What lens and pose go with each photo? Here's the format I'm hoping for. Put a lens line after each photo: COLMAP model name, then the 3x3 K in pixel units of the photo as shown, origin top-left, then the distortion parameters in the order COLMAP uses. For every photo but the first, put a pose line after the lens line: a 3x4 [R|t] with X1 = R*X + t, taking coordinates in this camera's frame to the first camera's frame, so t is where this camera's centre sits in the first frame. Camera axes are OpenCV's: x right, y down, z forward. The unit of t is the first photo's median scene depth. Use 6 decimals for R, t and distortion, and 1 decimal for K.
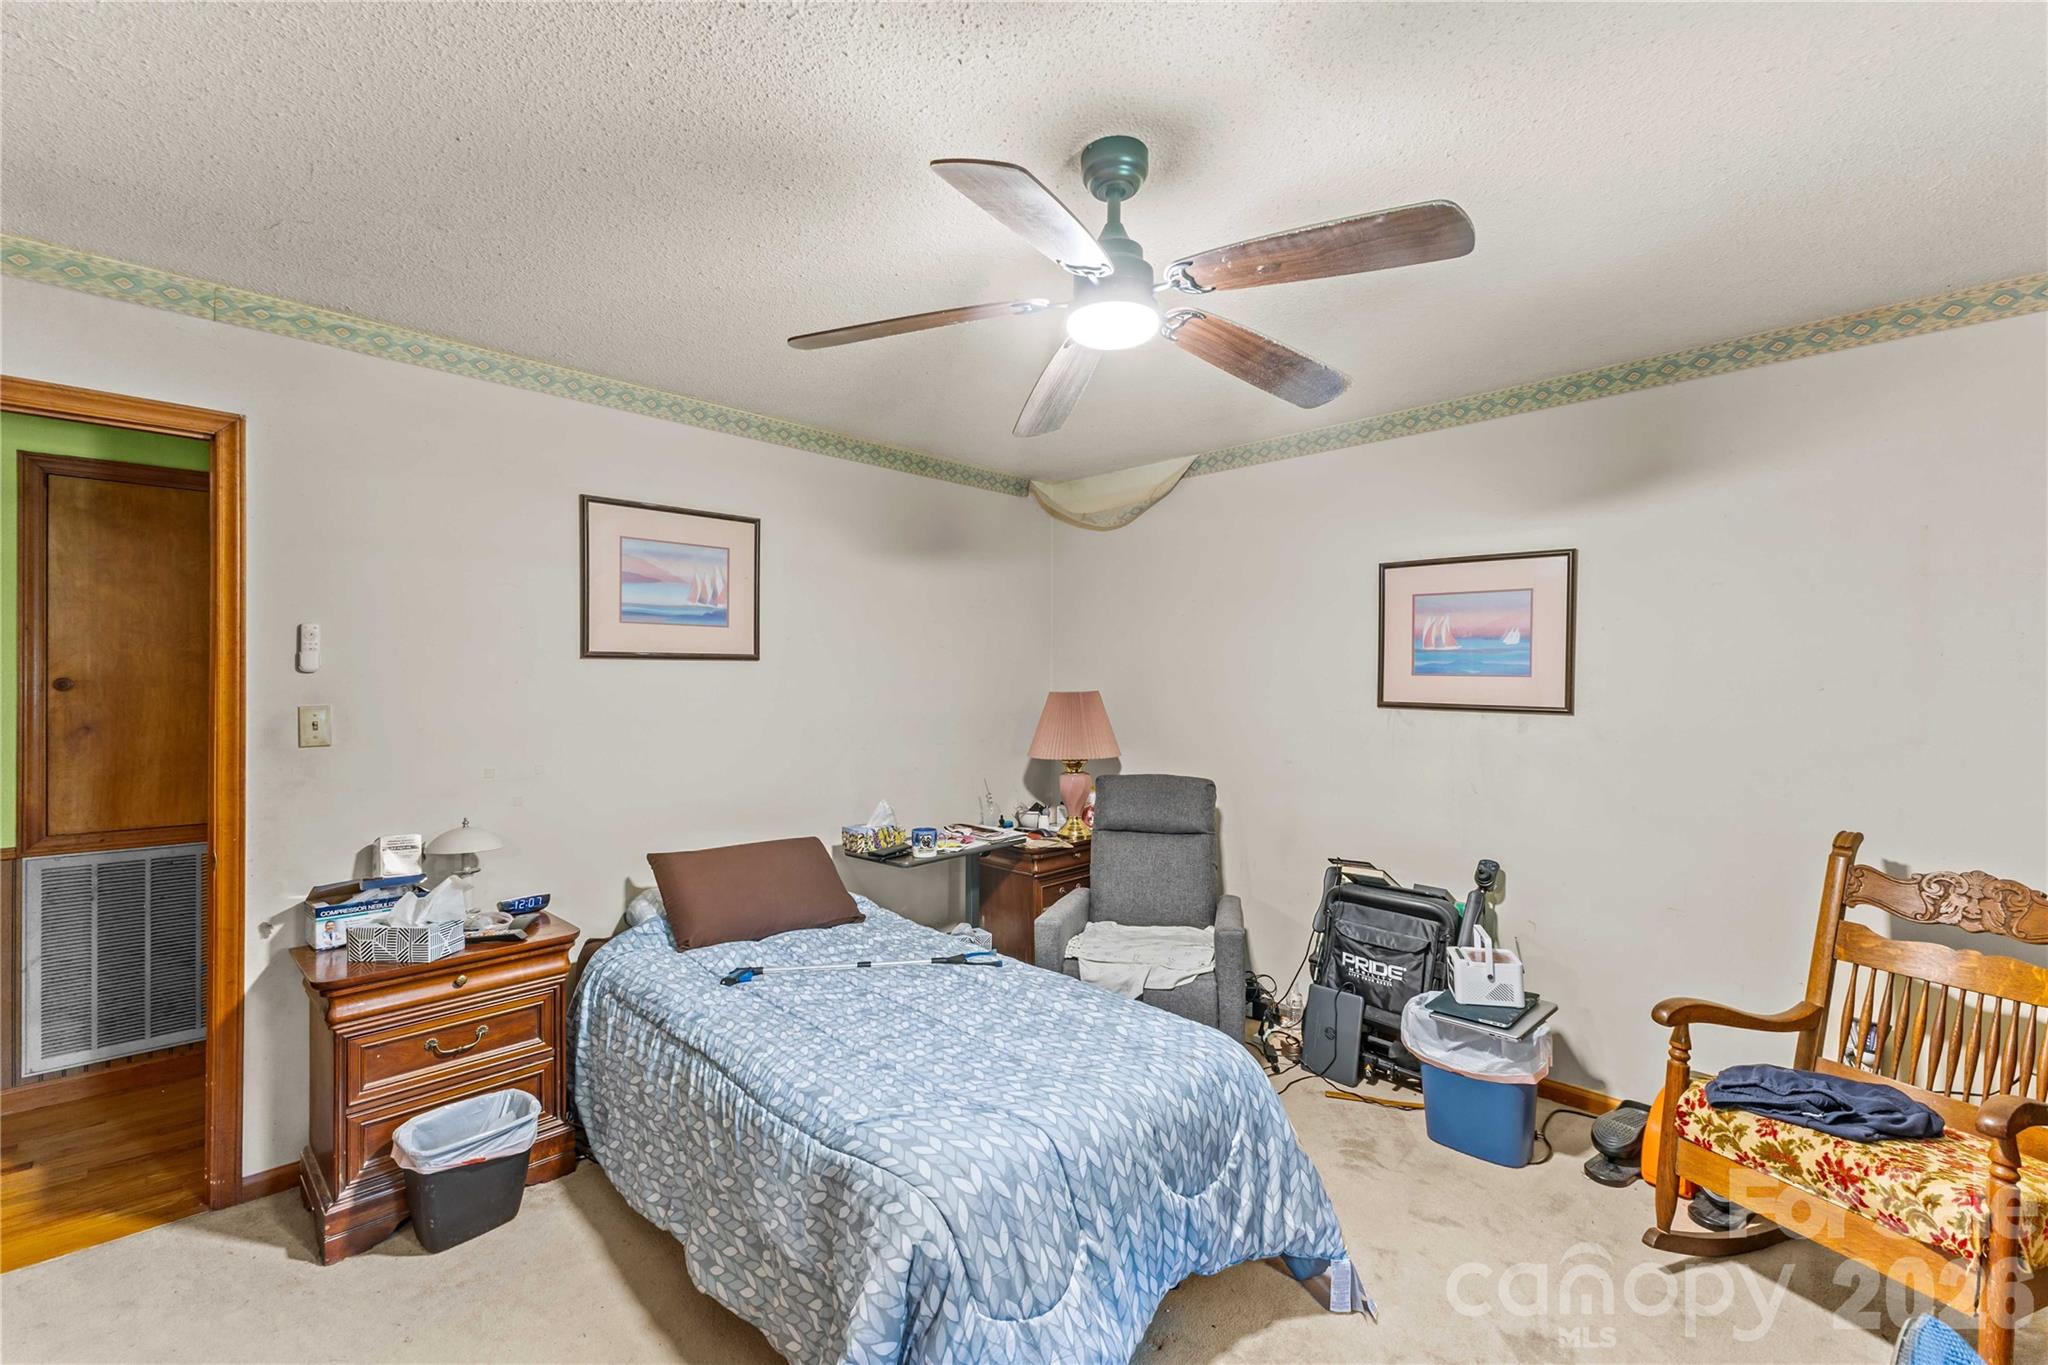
lens RADIAL K [[884.0, 0, 1024.0], [0, 884.0, 682.5], [0, 0, 1]] dist [0.008485, -0.000498]
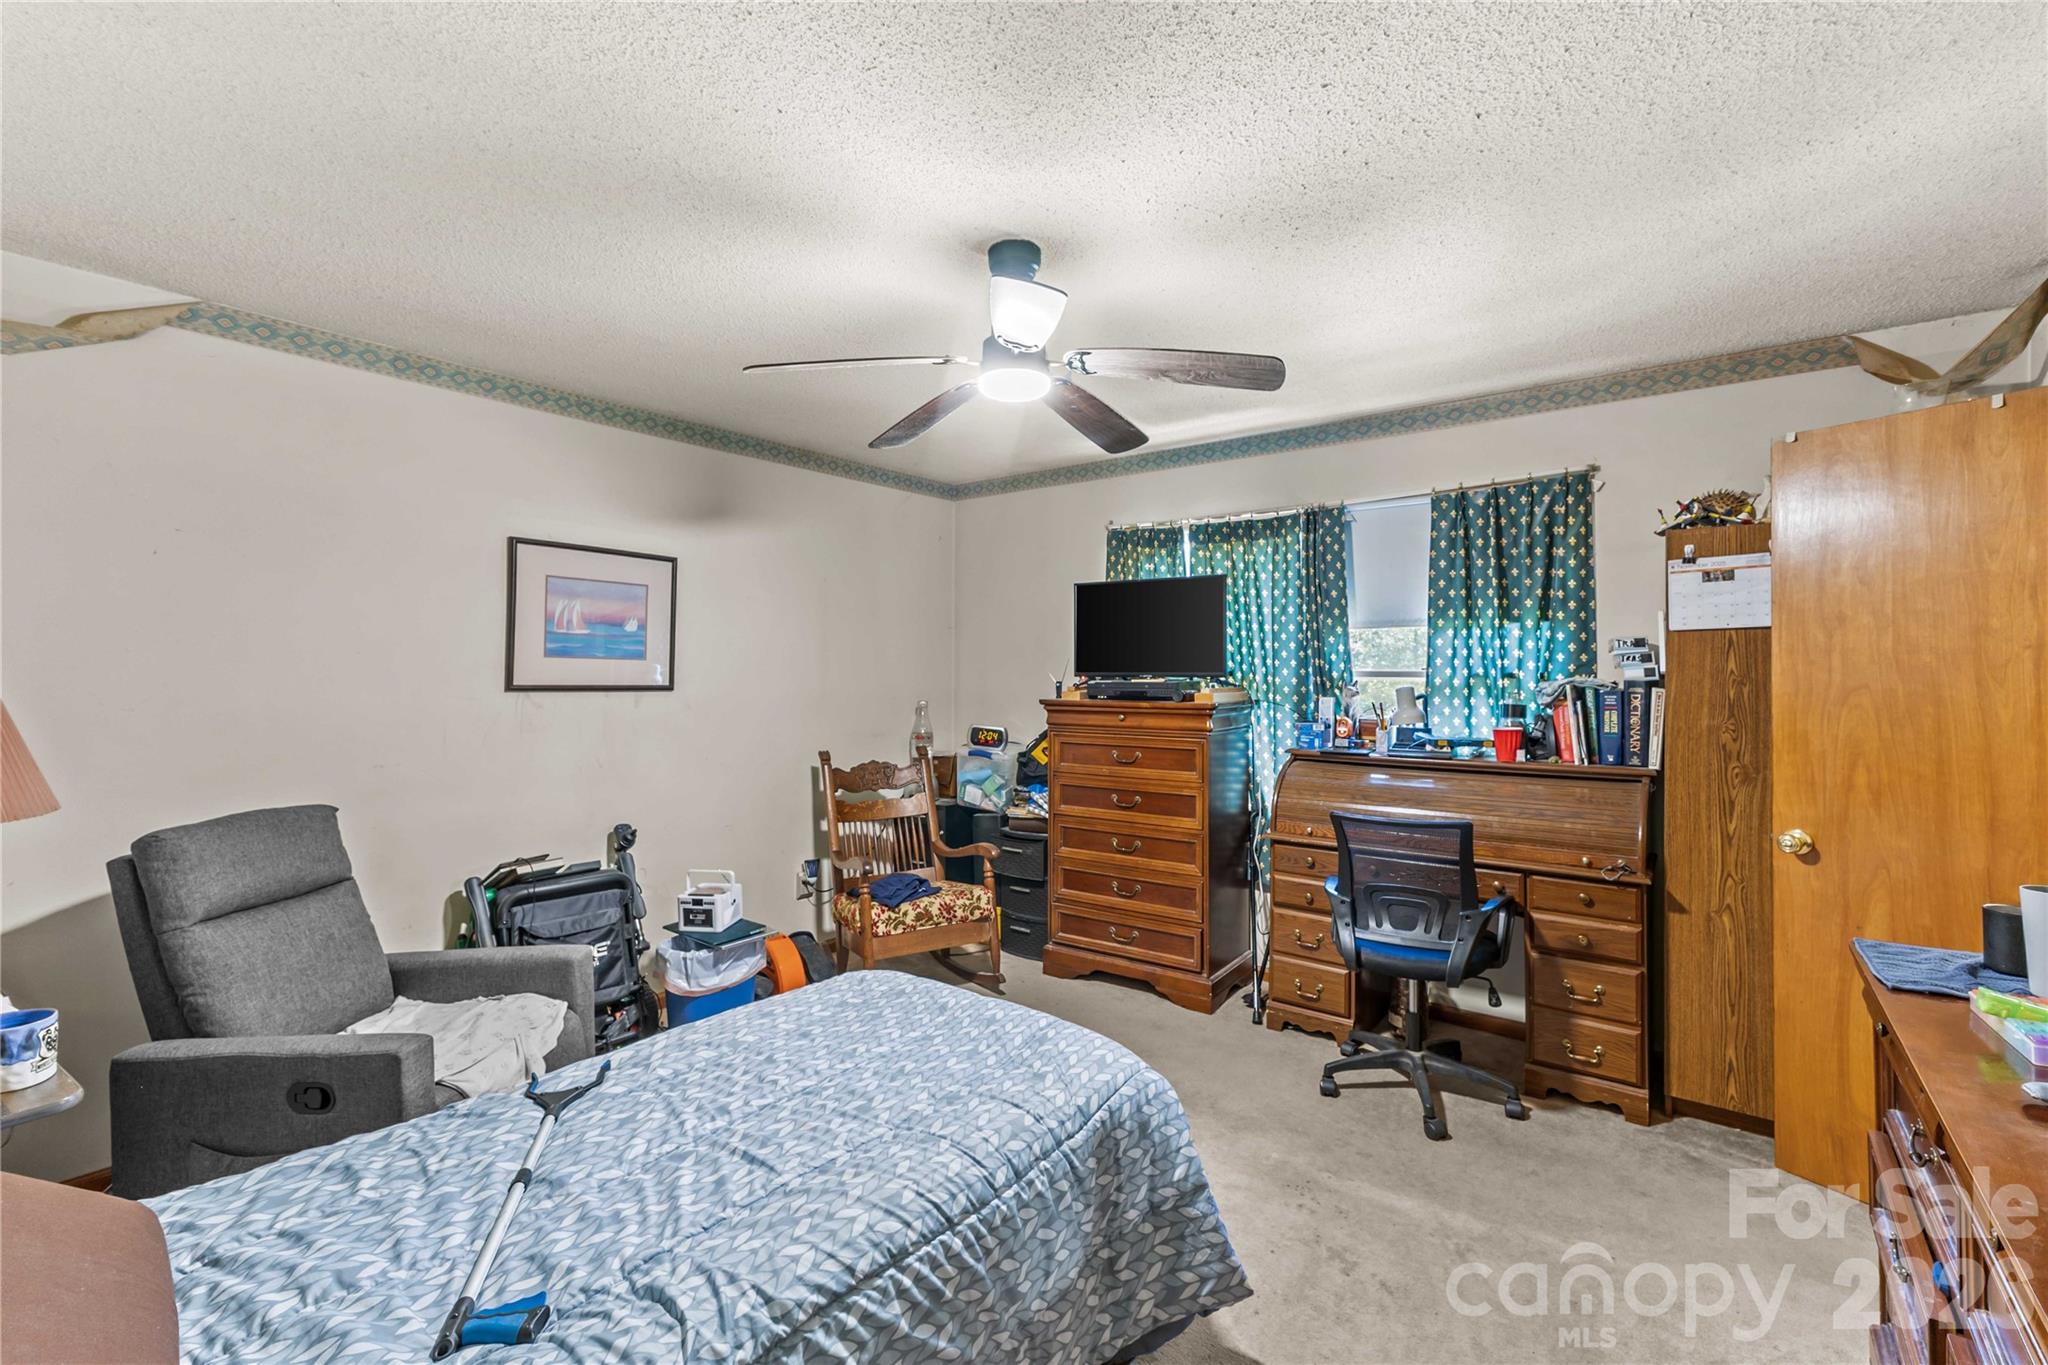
lens RADIAL K [[884.0, 0, 1024.0], [0, 884.0, 682.5], [0, 0, 1]] dist [0.008485, -0.000498]
pose [[-0.121107, -0.021819, 0.992400, -0.619438], [0.001108, 0.999755, 0.022116, -0.001695], [-0.992639, 0.003778, -0.121053, 0.613801]]
